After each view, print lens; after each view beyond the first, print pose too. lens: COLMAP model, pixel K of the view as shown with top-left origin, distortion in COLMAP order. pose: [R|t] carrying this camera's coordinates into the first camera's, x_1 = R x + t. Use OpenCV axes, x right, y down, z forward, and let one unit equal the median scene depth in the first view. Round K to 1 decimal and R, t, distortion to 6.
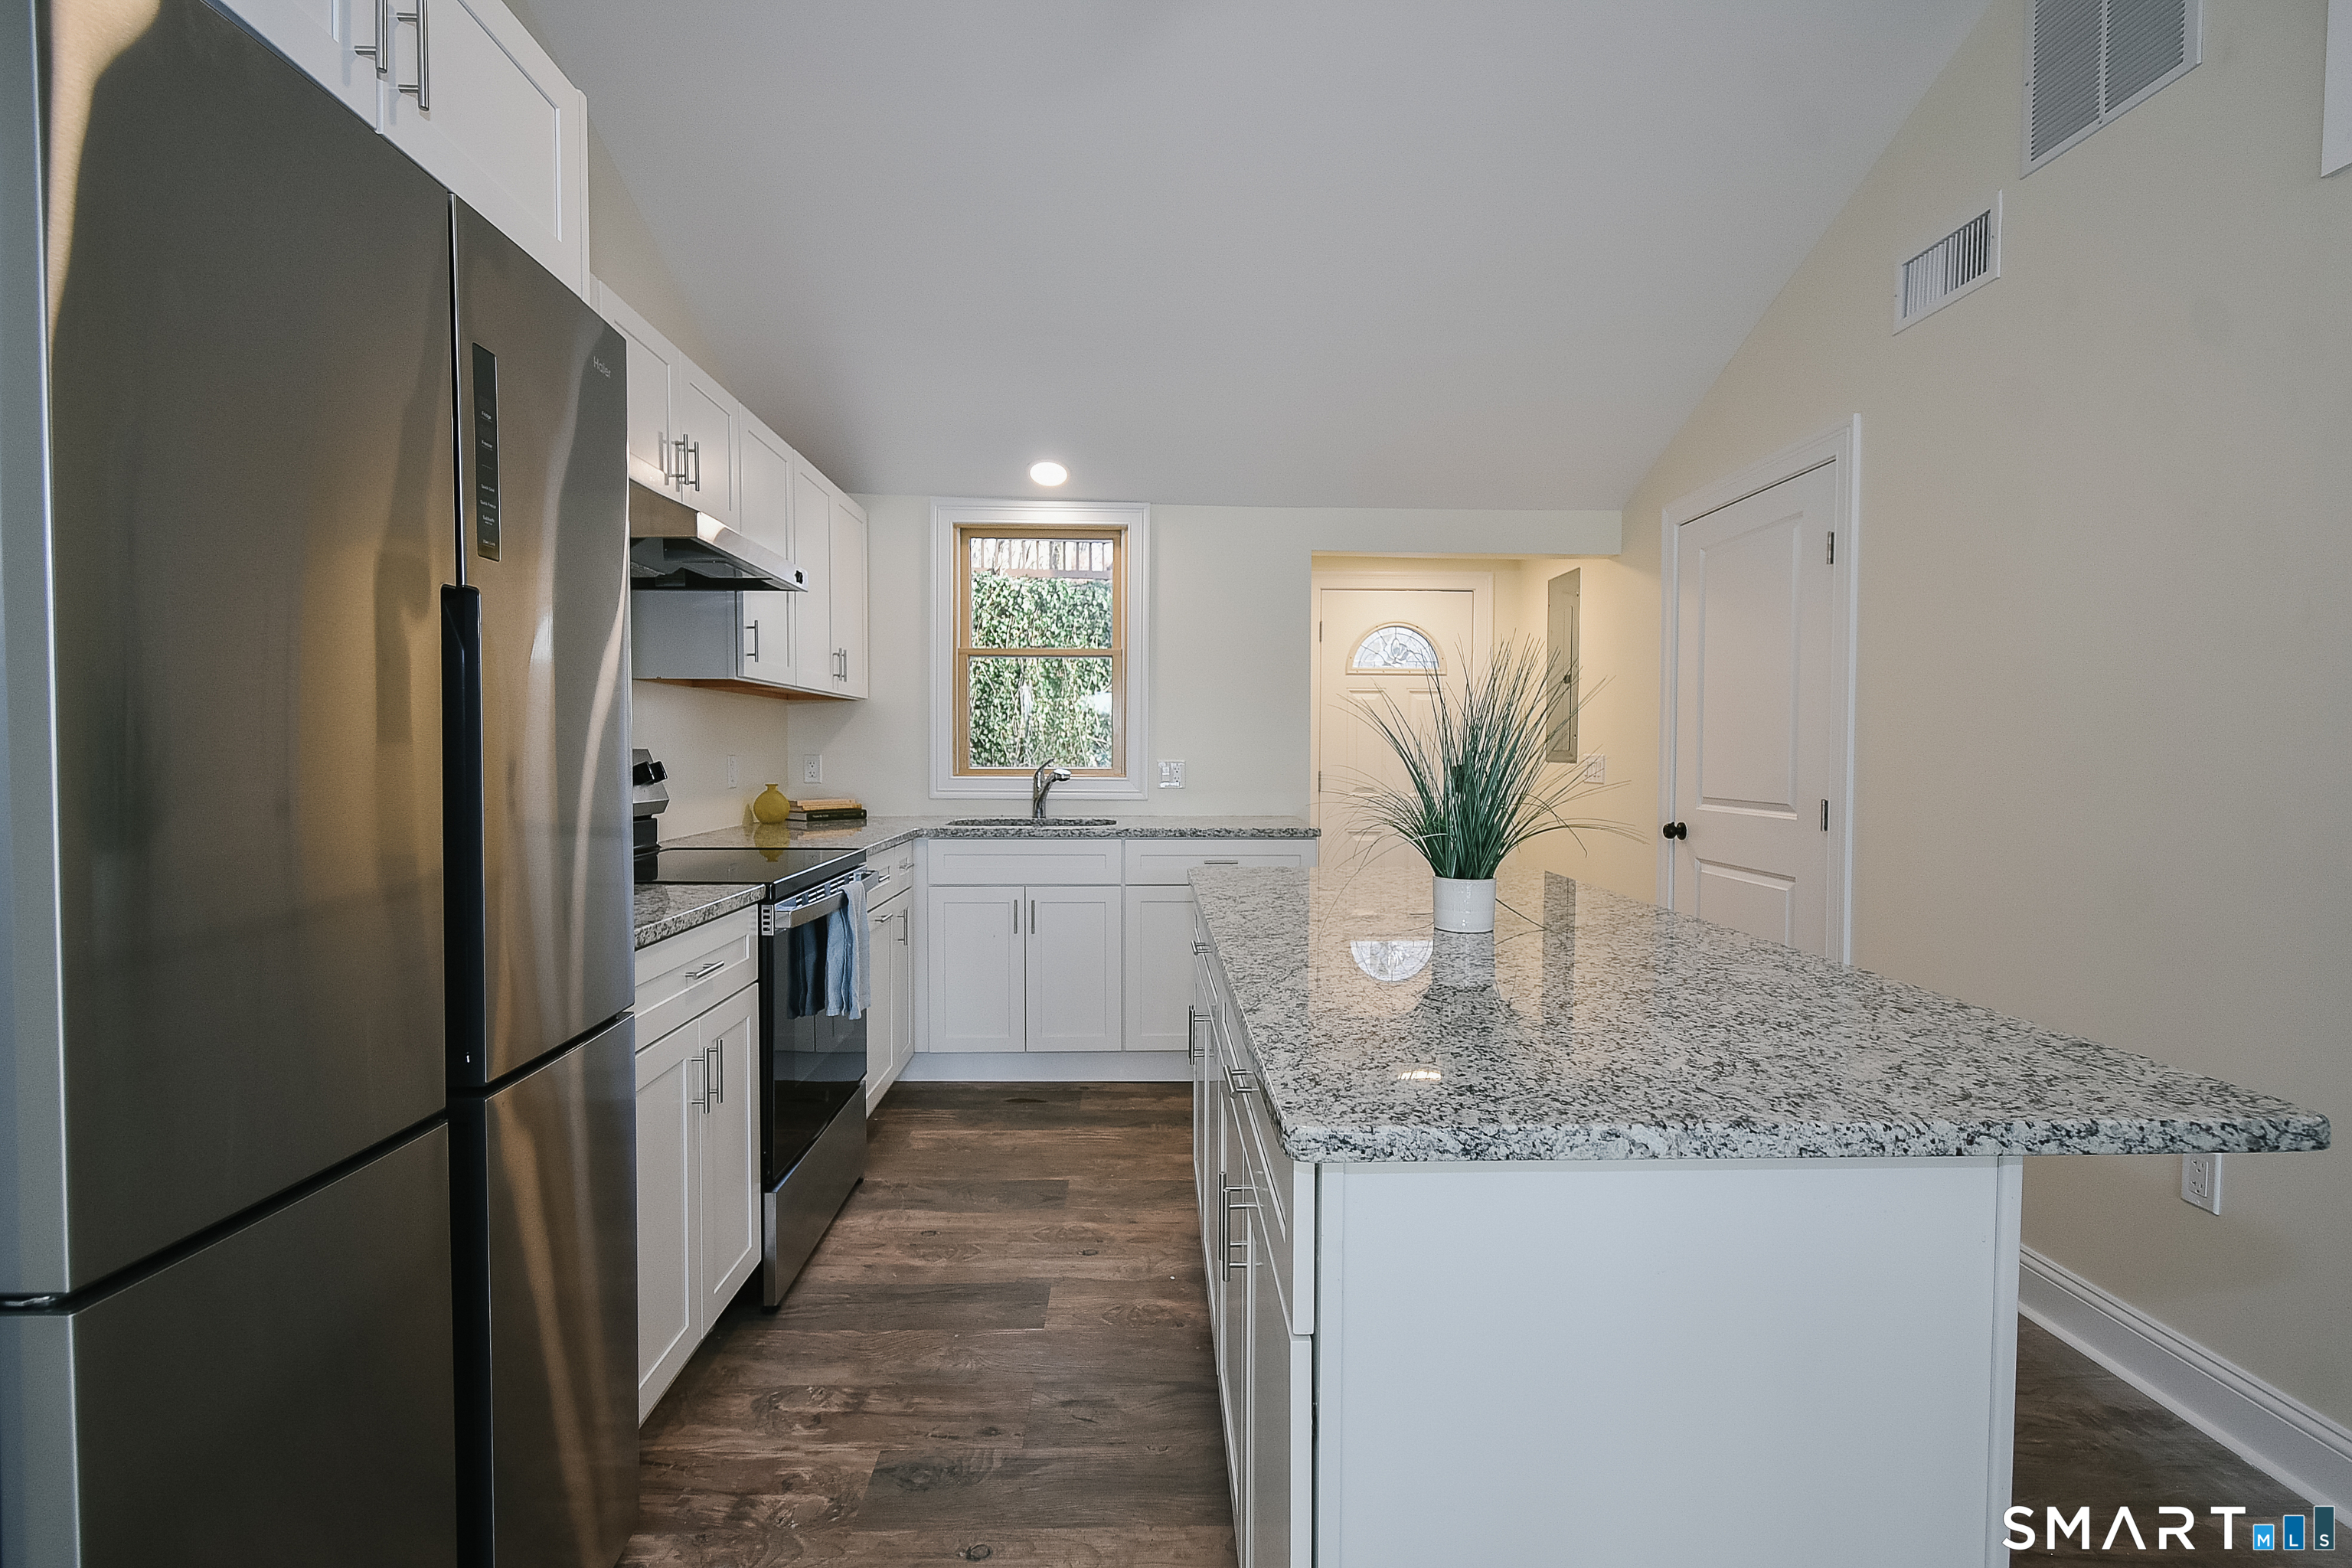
lens RADIAL K [[1101.8, 0, 1176.0], [0, 1101.8, 784.0], [0, 0, 1]] dist [0.009632, -0.002076]
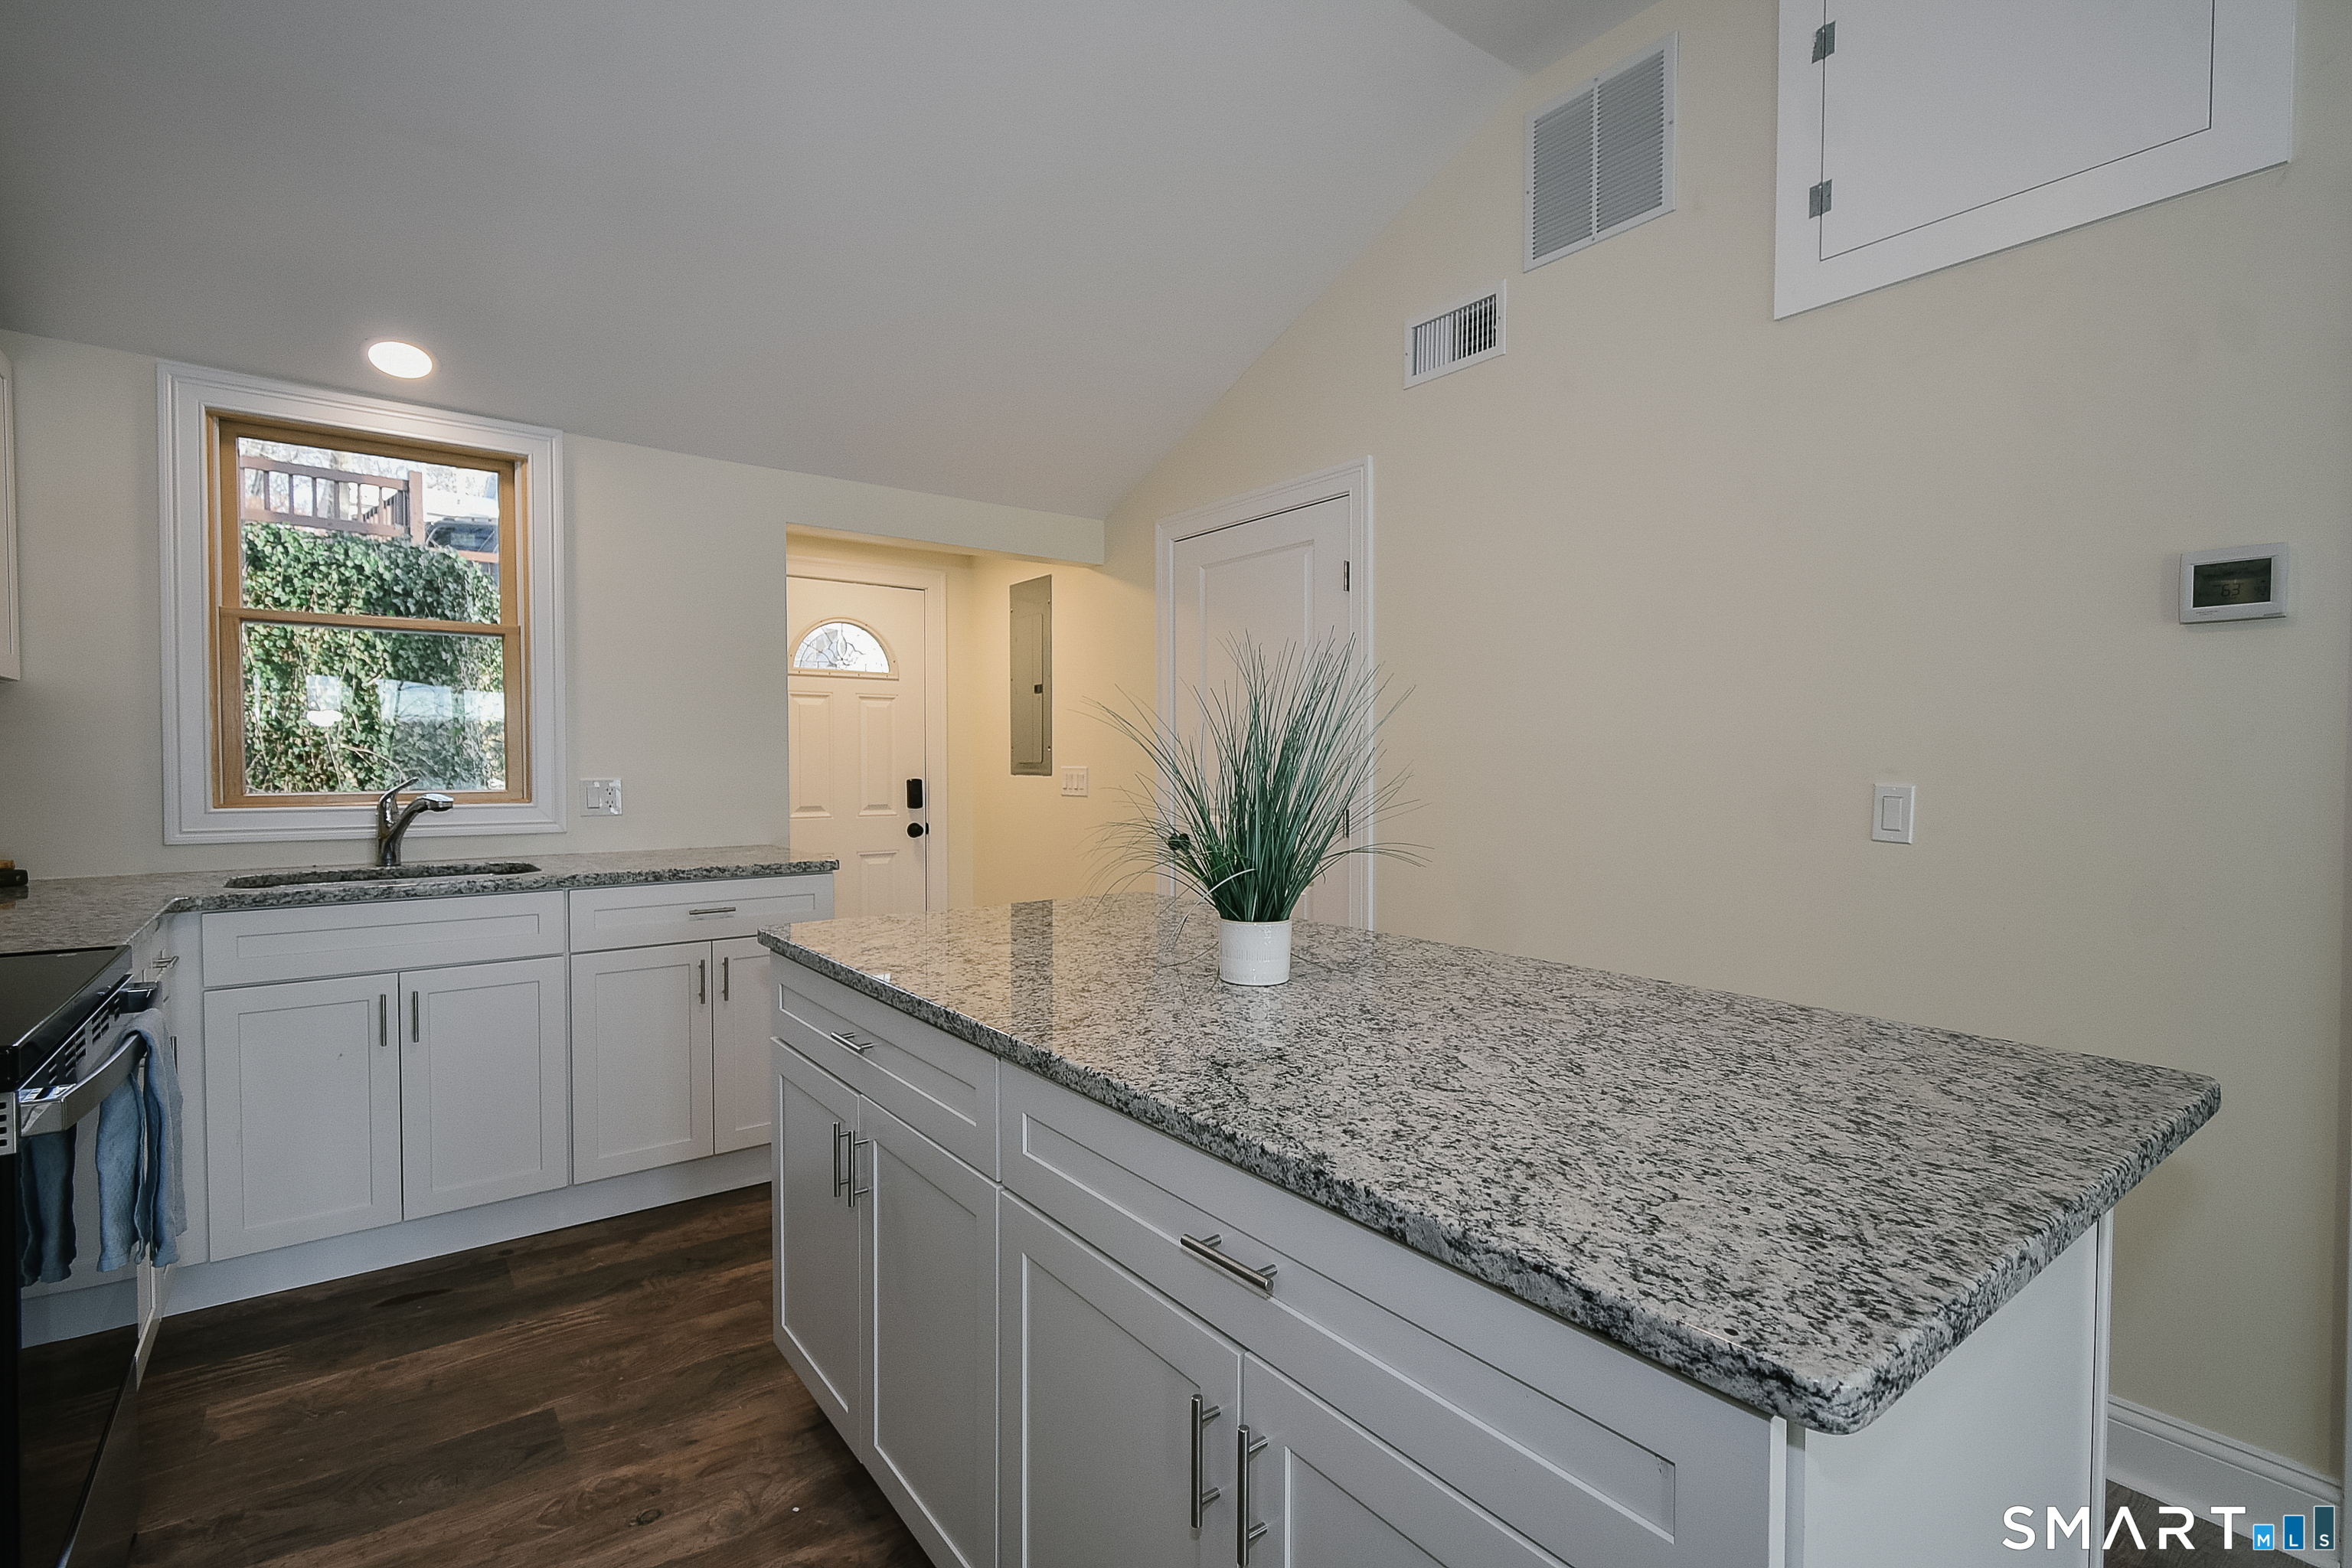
lens RADIAL K [[1101.8, 0, 1176.0], [0, 1101.8, 784.0], [0, 0, 1]] dist [0.009632, -0.002076]
pose [[0.810063, -0.015764, 0.586131, -0.162129], [0.020994, 0.999777, -0.002125, -0.010009], [-0.585967, 0.014026, 0.810213, 0.204946]]
